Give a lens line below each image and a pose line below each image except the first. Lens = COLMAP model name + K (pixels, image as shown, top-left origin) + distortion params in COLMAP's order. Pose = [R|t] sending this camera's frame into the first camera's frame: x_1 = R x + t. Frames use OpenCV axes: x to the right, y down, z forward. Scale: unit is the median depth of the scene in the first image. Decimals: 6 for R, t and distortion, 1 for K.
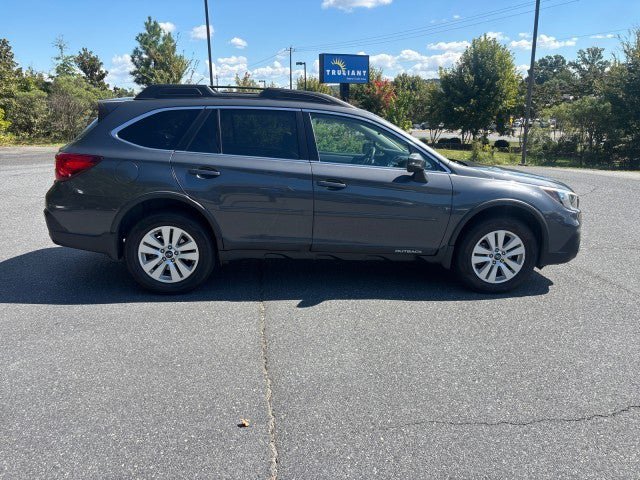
lens RADIAL K [[484.0, 0, 316.3], [0, 484.0, 237.8], [0, 0, 1]] dist [0.054071, -0.057562]
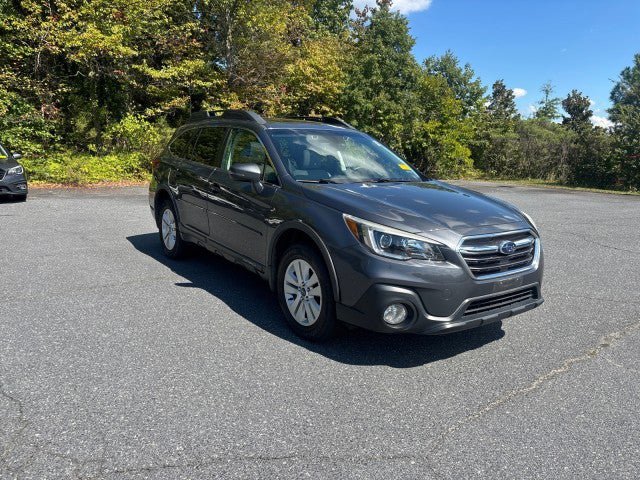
lens RADIAL K [[484.0, 0, 316.3], [0, 484.0, 237.8], [0, 0, 1]] dist [0.054071, -0.057562]
pose [[0.512179, 0.150485, -0.845593, 1.074284], [-0.223675, 0.973929, 0.037844, -0.087818], [0.829242, 0.169755, 0.532486, 0.571098]]
